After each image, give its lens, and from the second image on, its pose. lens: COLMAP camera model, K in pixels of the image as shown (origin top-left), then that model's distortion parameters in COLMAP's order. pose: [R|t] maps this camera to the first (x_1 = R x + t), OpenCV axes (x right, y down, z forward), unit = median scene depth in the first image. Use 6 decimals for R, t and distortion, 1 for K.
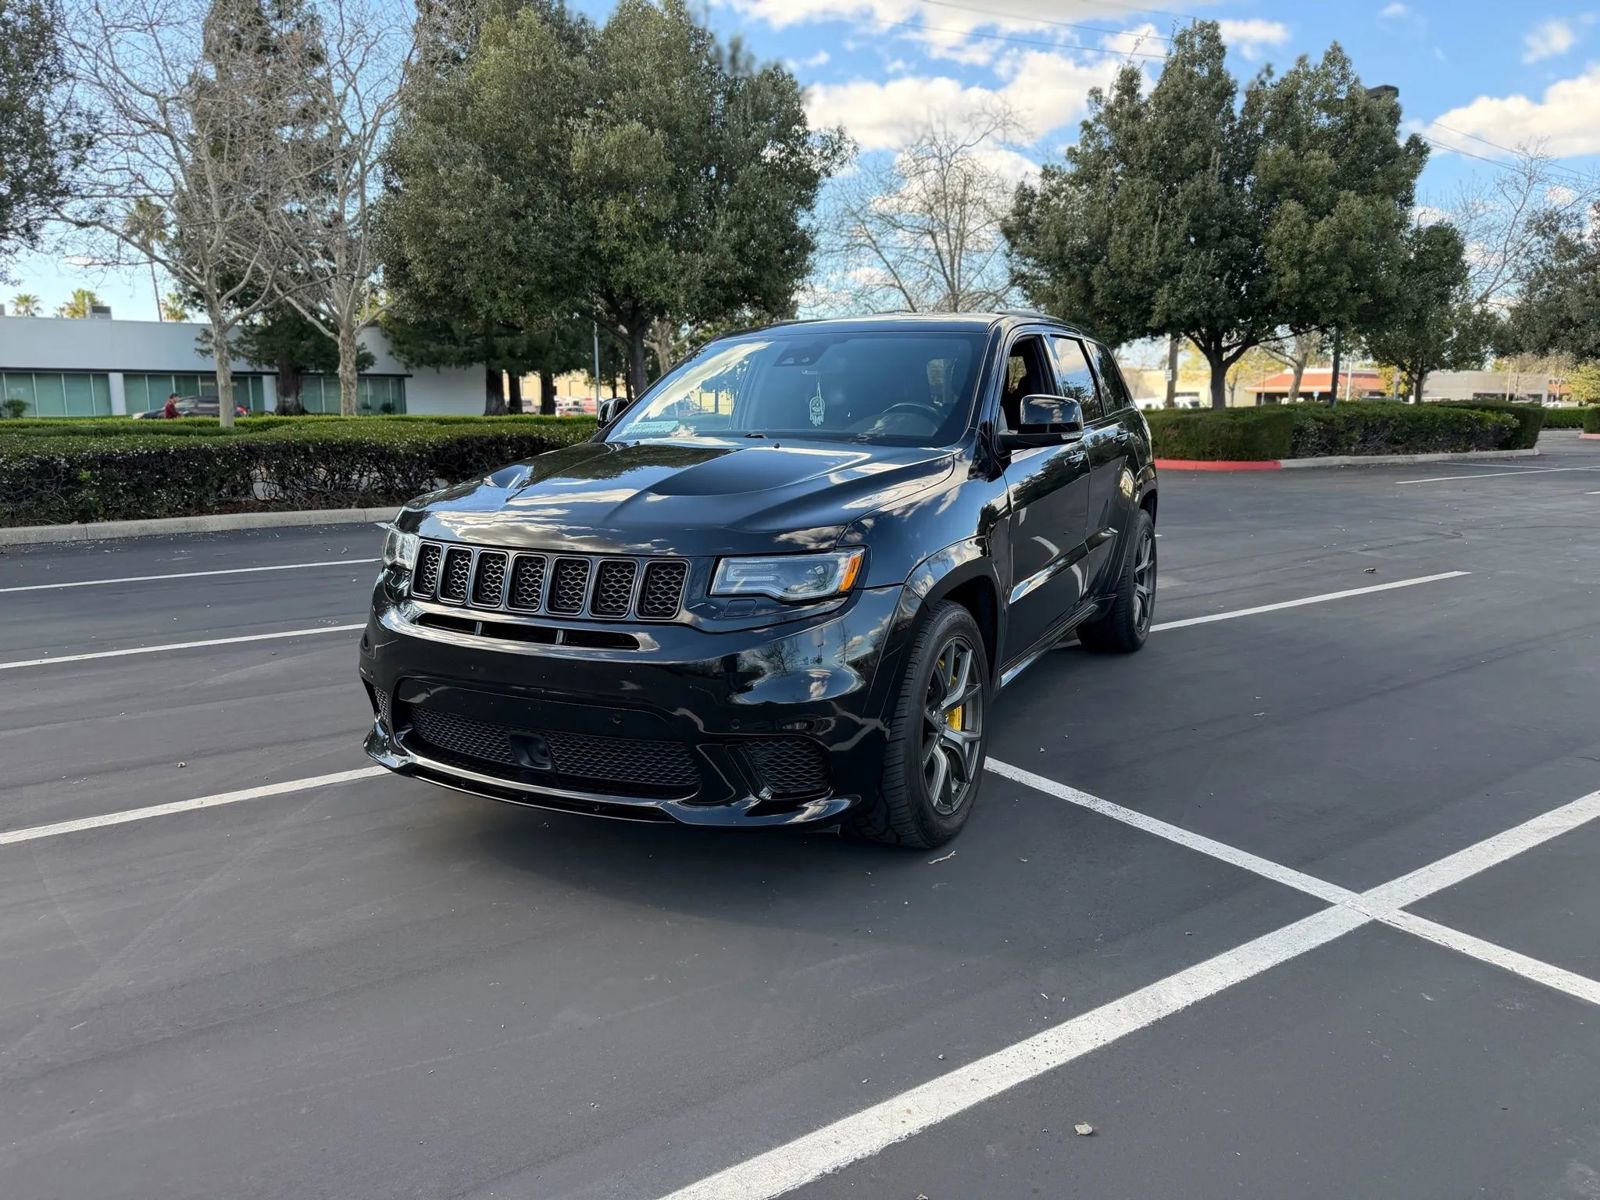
lens RADIAL K [[1132.1, 0, 800.9], [0, 1132.1, 609.8], [0, 0, 1]] dist [0.000827, -0.008084]
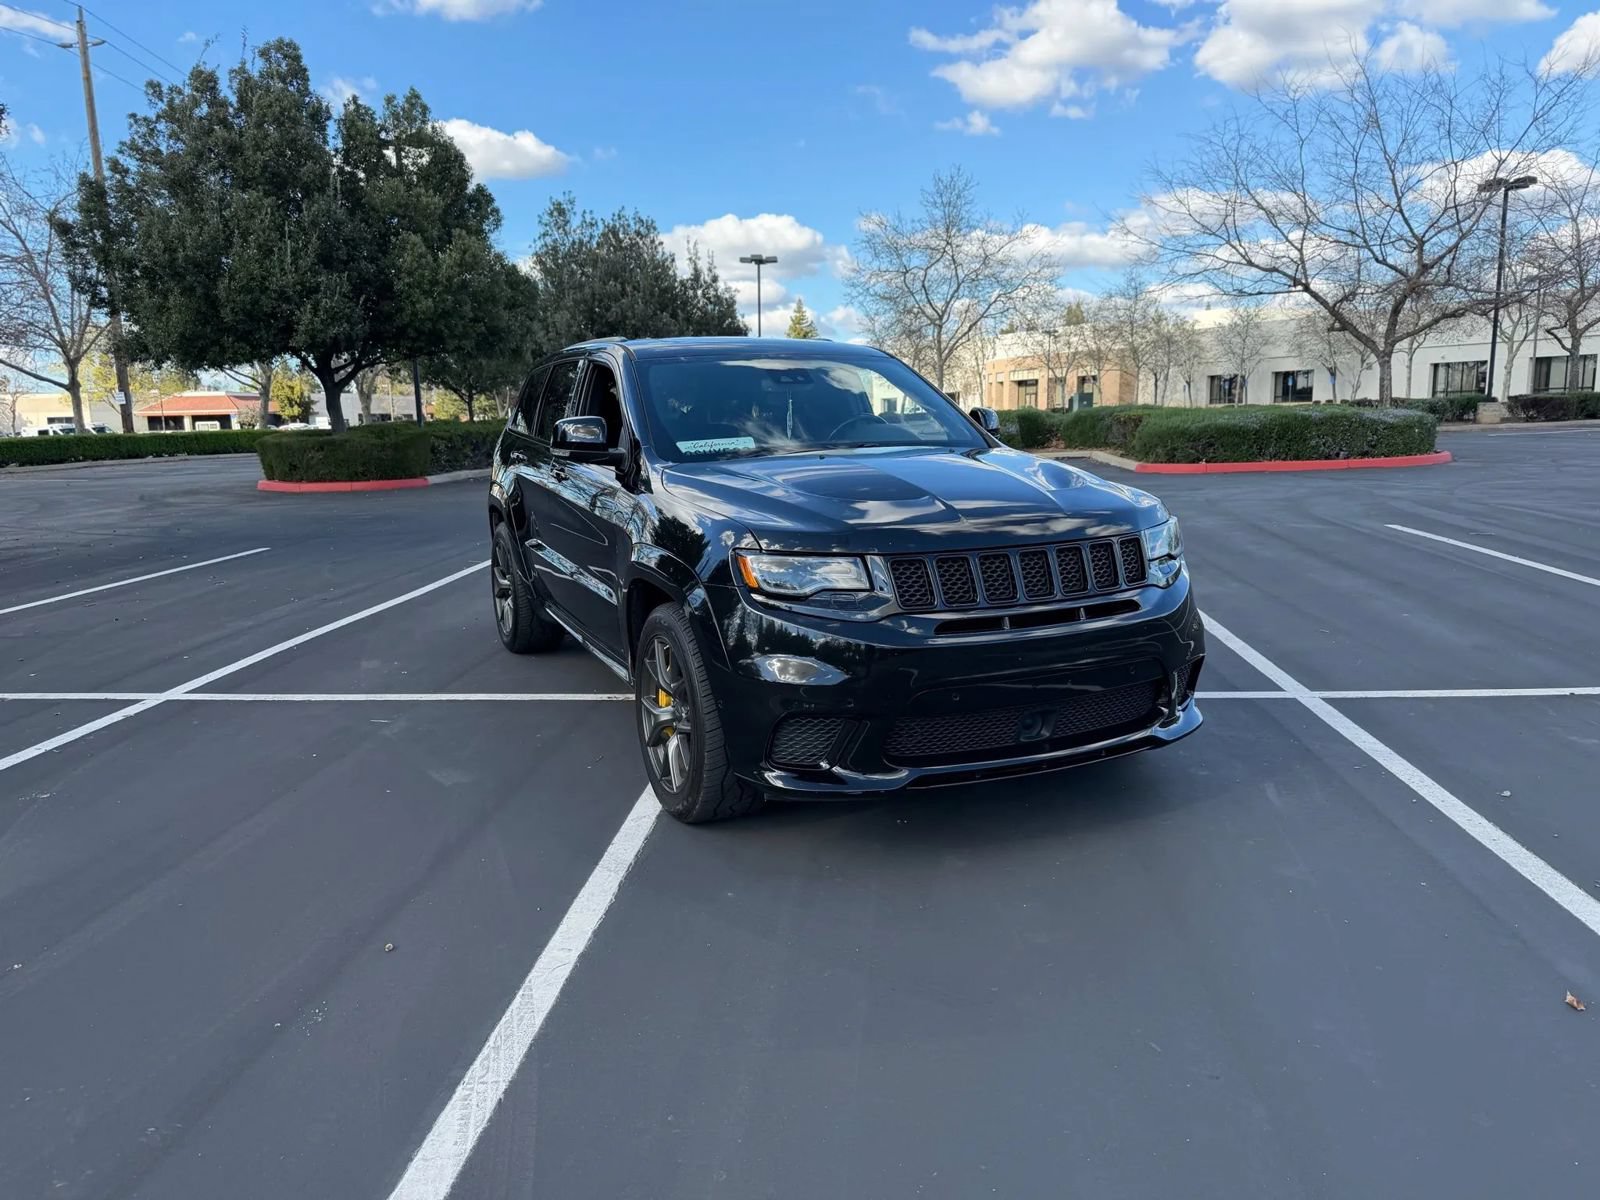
lens RADIAL K [[1132.1, 0, 800.9], [0, 1132.1, 609.8], [0, 0, 1]] dist [0.000827, -0.008084]
pose [[0.606313, -0.147878, 0.781355, -0.220795], [0.164000, 0.984688, 0.059101, -0.015692], [-0.778131, 0.092309, 0.621282, 0.086959]]
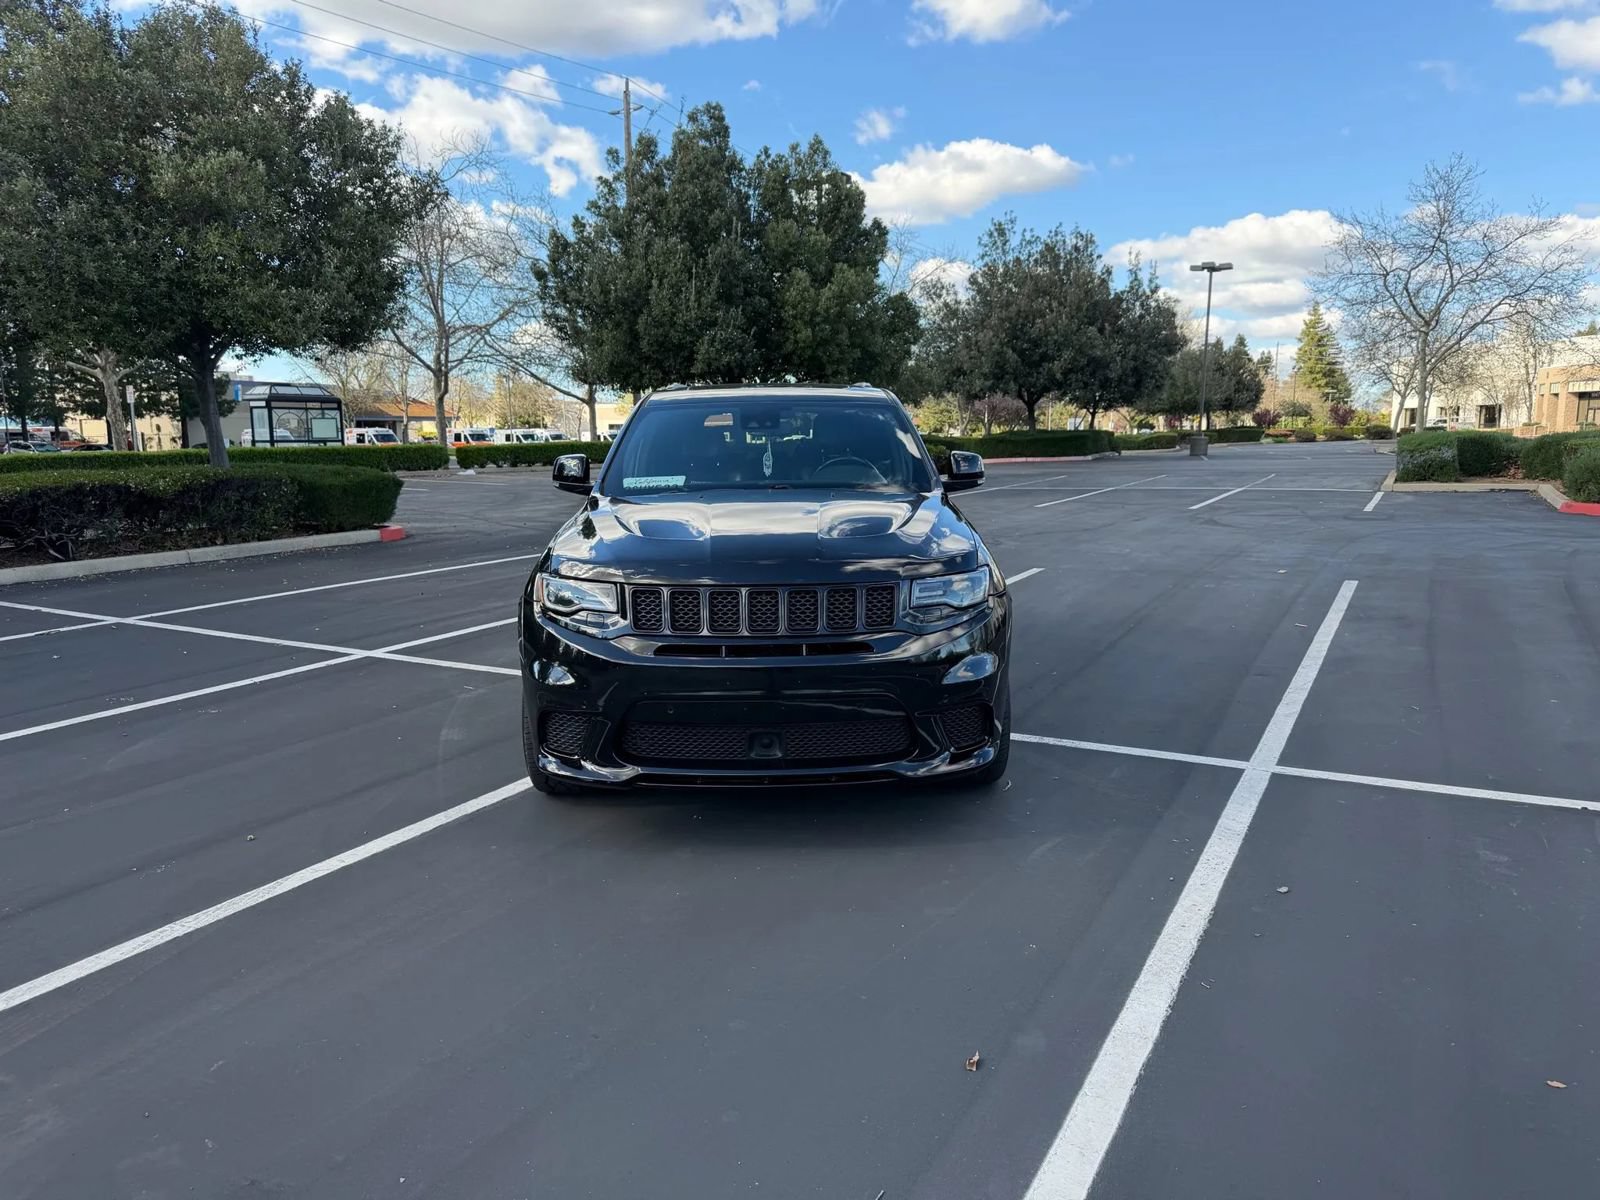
lens RADIAL K [[1117.1, 0, 803.1], [0, 1117.1, 606.4], [0, 0, 1]] dist [0.122870, -0.194892]
pose [[0.879446, -0.078367, 0.469503, -0.140031], [0.091900, 0.995751, -0.005935, -0.002890], [-0.467042, 0.048367, 0.882911, -0.023796]]
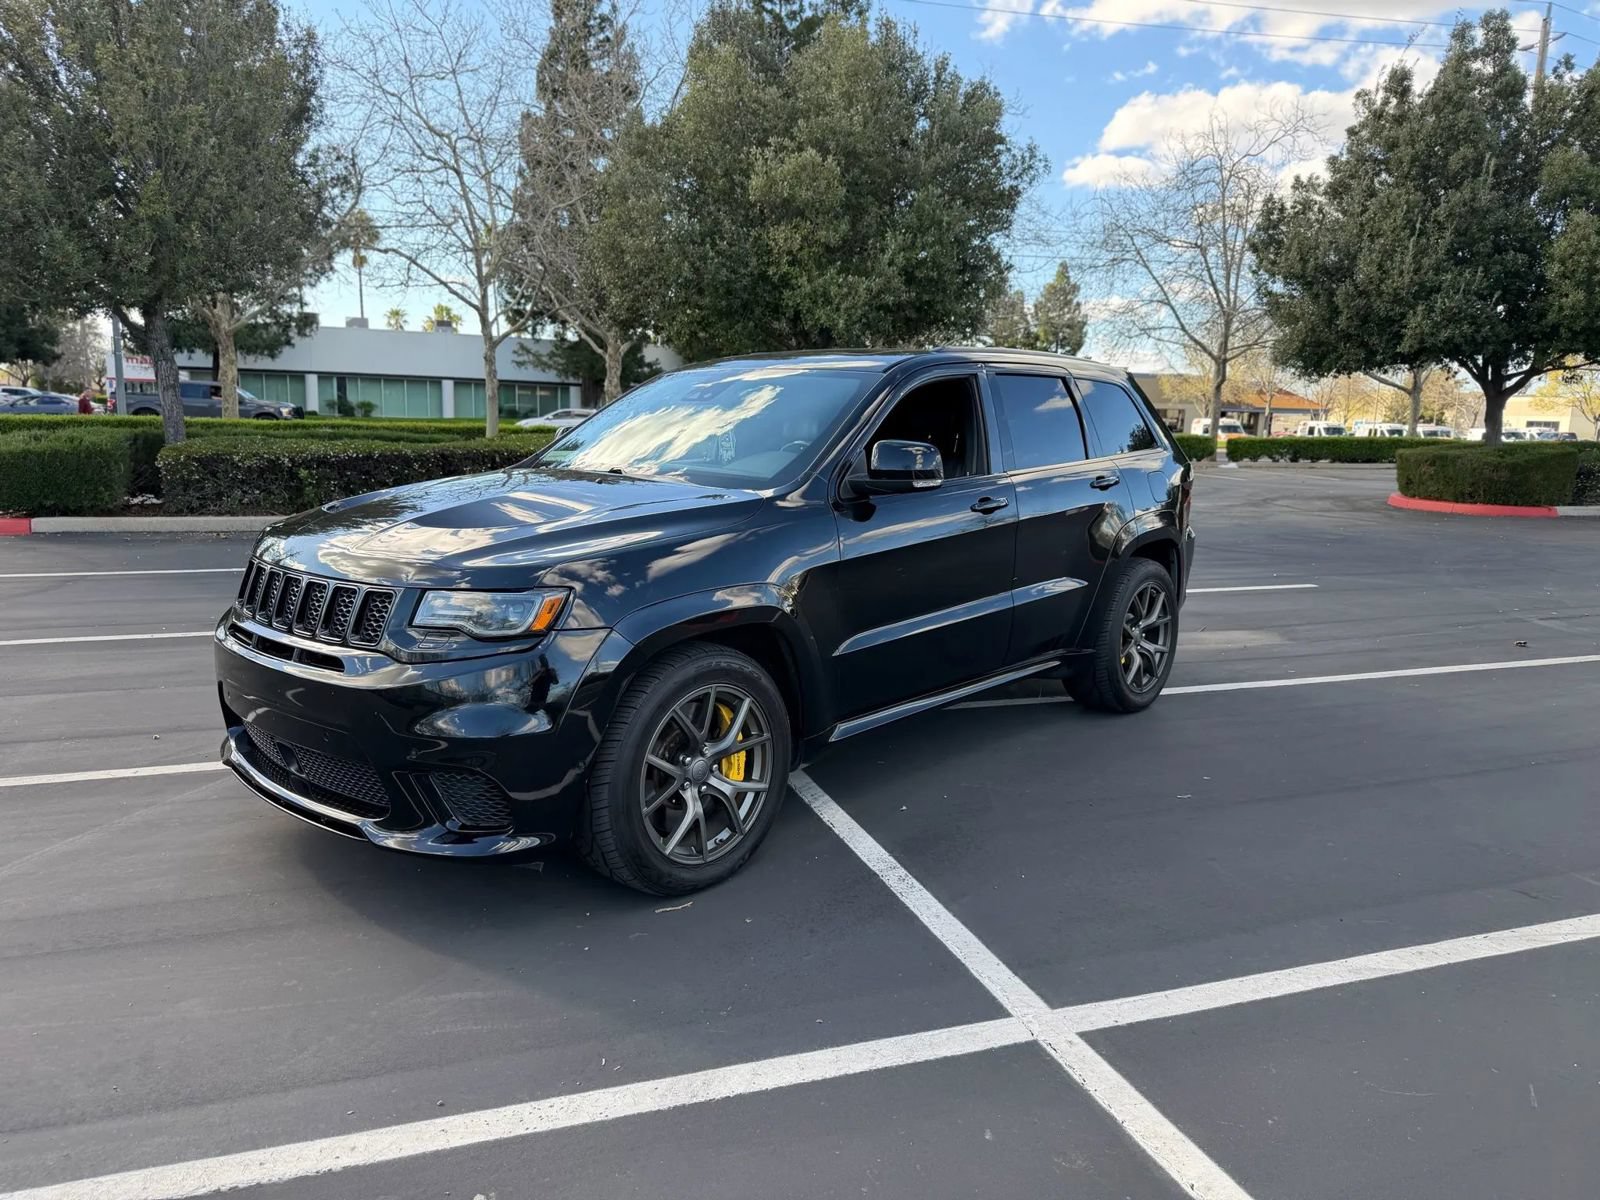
lens RADIAL K [[1129.9, 0, 797.2], [0, 1129.9, 608.1], [0, 0, 1]] dist [0.011015, -0.019099]
pose [[0.965374, 0.068157, -0.251810, 0.087986], [-0.071690, 0.997415, -0.004874, -0.008346], [0.250827, 0.022757, 0.967764, 0.012824]]
